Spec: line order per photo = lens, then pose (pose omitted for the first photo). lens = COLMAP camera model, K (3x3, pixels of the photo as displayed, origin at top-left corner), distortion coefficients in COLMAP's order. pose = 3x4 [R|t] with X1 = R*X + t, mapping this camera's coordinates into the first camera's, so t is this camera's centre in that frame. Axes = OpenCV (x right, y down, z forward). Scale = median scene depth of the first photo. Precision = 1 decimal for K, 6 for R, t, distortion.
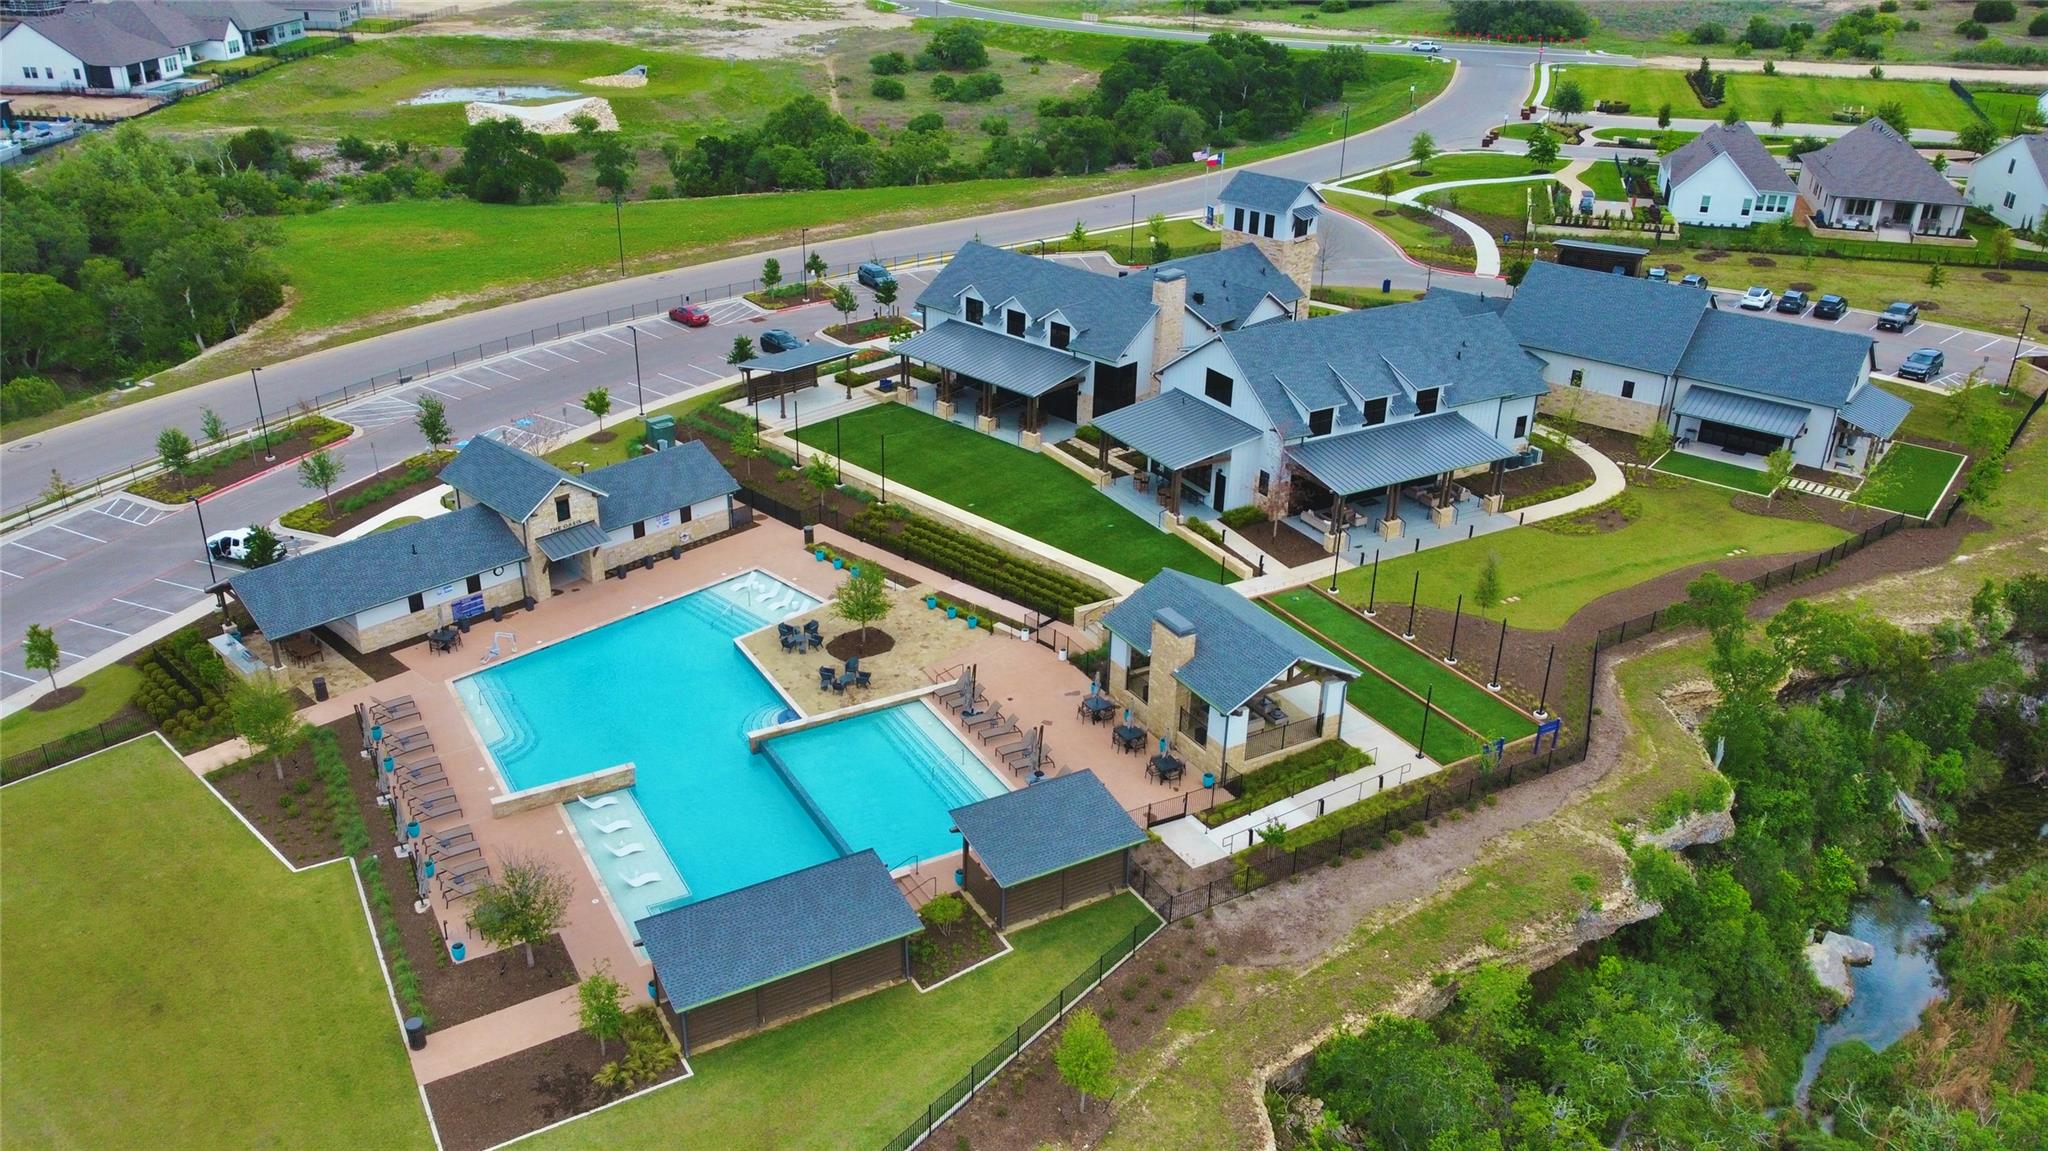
lens RADIAL K [[1471.7, 0, 1024.0], [0, 1471.7, 575.5], [0, 0, 1]] dist [-0.008000, -0.005511]
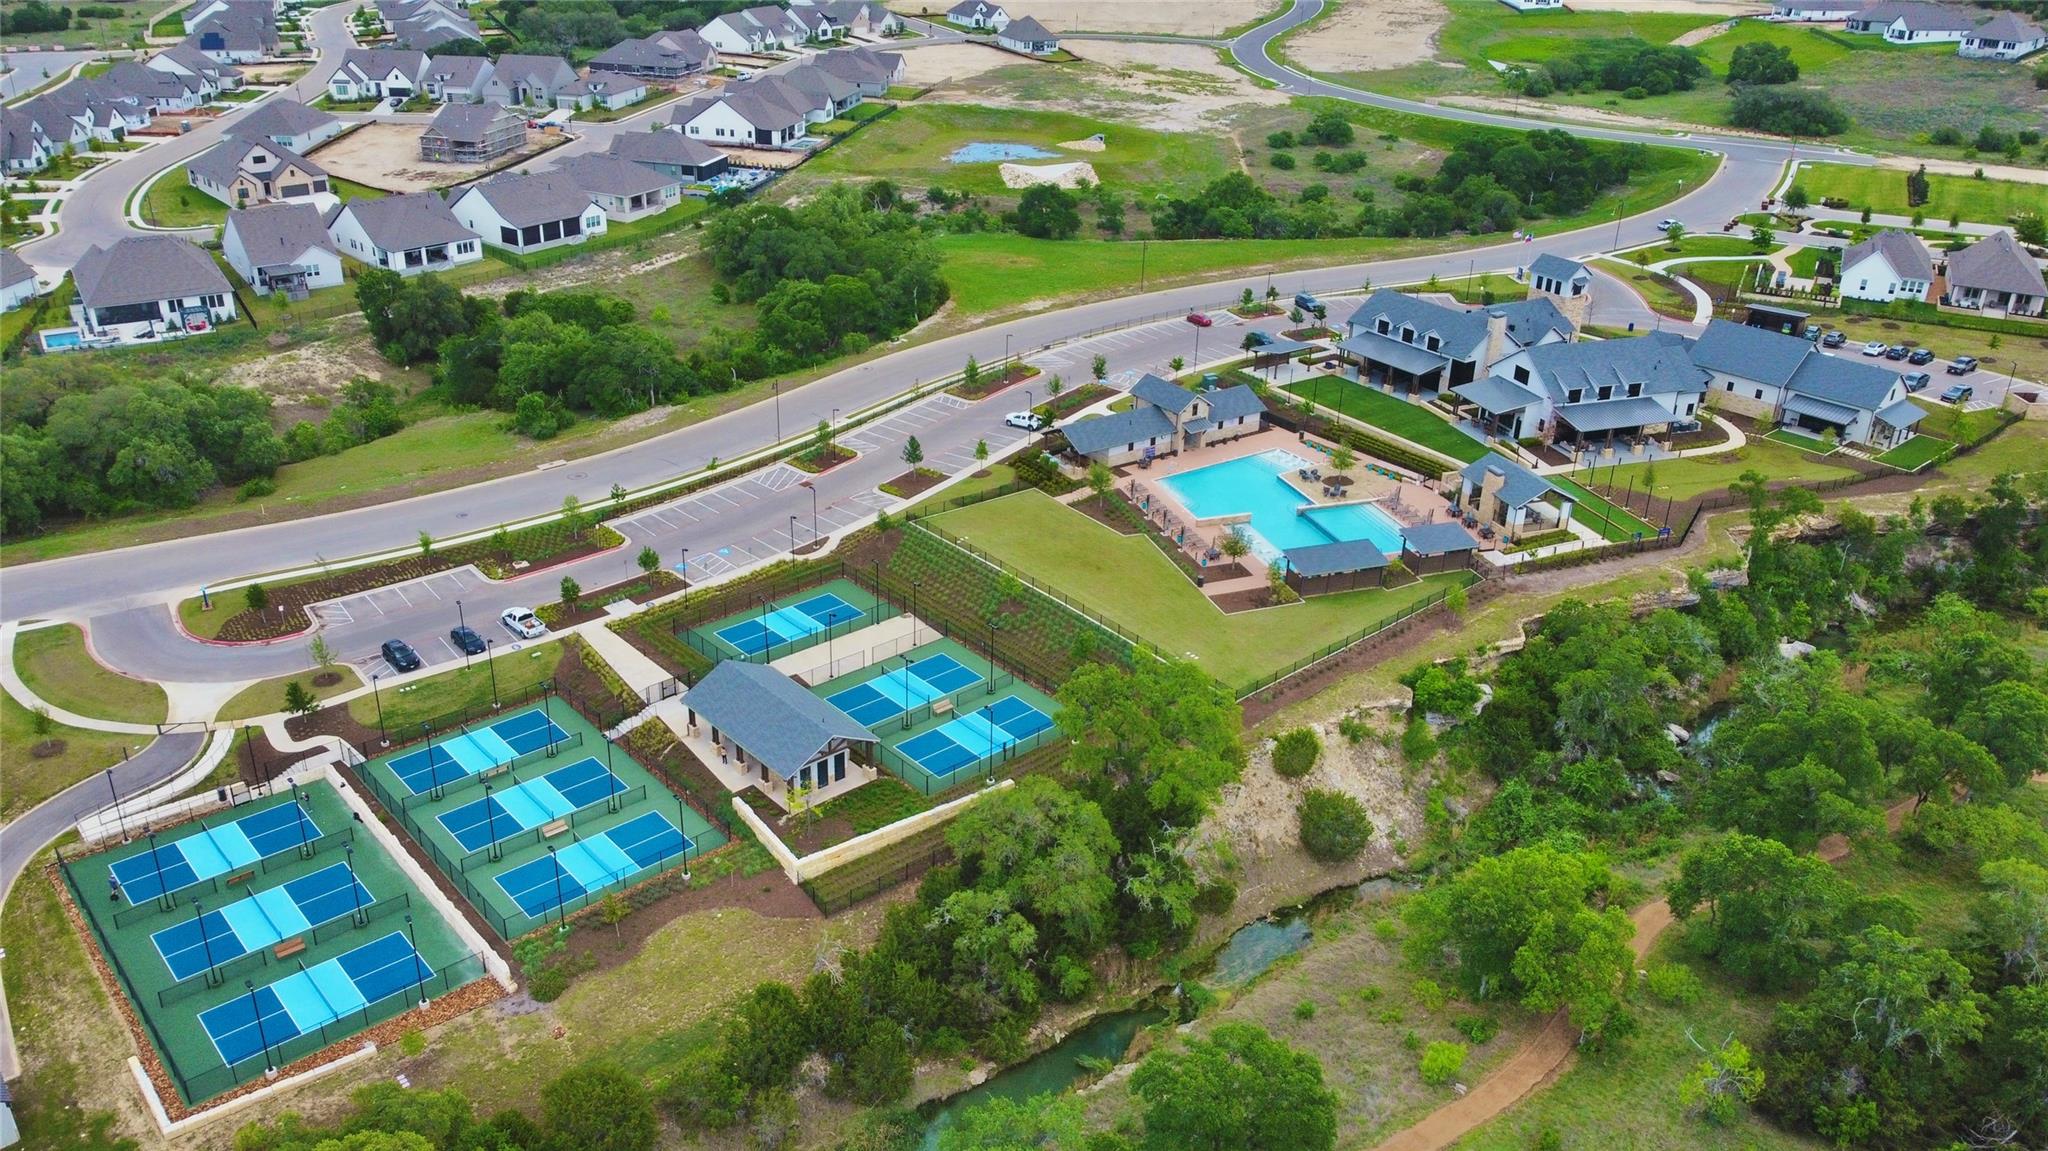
lens RADIAL K [[1500.0, 0, 1024.0], [0, 1500.0, 575.5], [0, 0, 1]] dist [-0.025286, 0.003902]
pose [[0.982132, 0.086081, -0.167350, -0.118930], [-0.087289, 0.996183, 0.000142, 0.143877], [0.166723, 0.014468, 0.985898, -0.782925]]
